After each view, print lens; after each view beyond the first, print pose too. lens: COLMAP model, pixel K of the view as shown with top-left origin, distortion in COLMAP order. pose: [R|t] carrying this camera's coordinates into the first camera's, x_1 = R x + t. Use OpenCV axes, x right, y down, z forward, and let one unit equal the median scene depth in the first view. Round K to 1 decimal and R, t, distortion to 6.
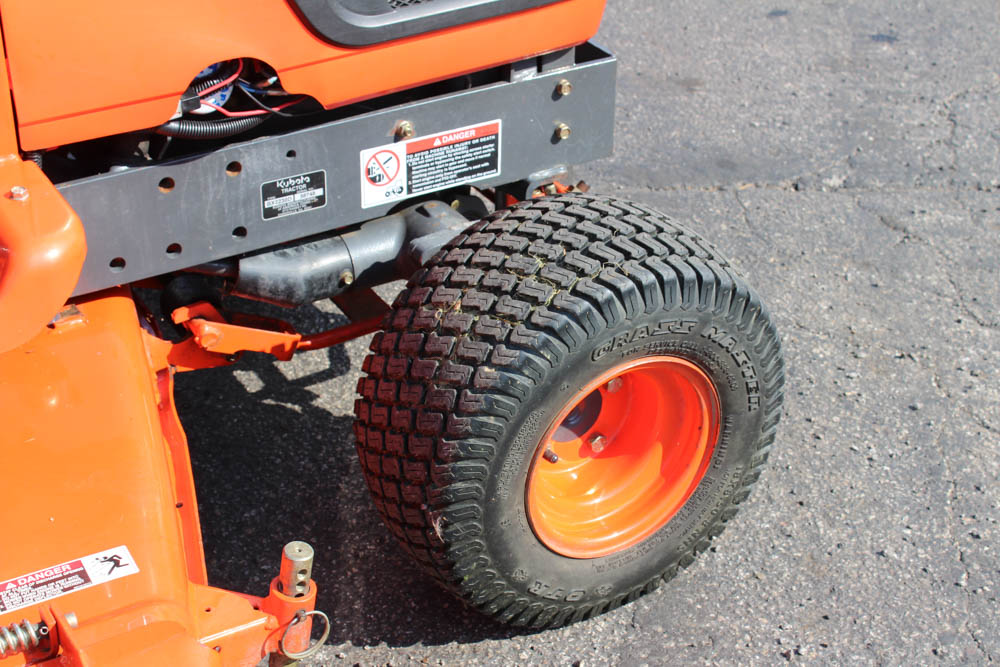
lens RADIAL K [[1616.7, 0, 501.8], [0, 1616.7, 334.3], [0, 0, 1]] dist [-0.045656, 0.000000]
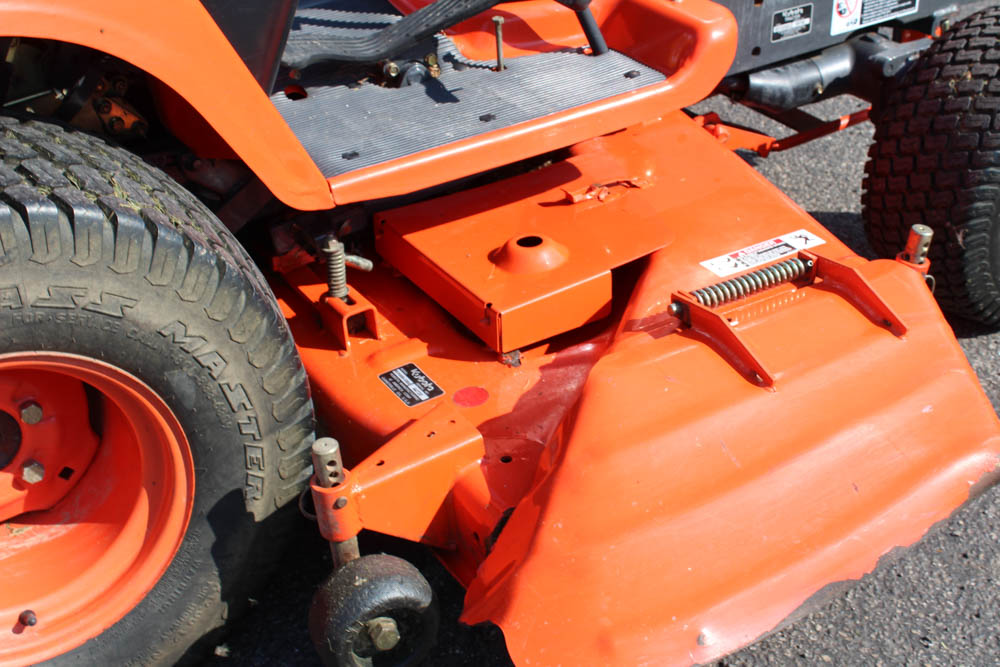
lens RADIAL K [[1348.3, 0, 502.3], [0, 1348.3, 331.9], [0, 0, 1]] dist [-0.011807, 0.000000]
pose [[0.998582, -0.048906, -0.021051, -0.364757], [0.049227, 0.998675, 0.015018, 0.145452], [0.020289, -0.016033, 0.999666, -0.139396]]
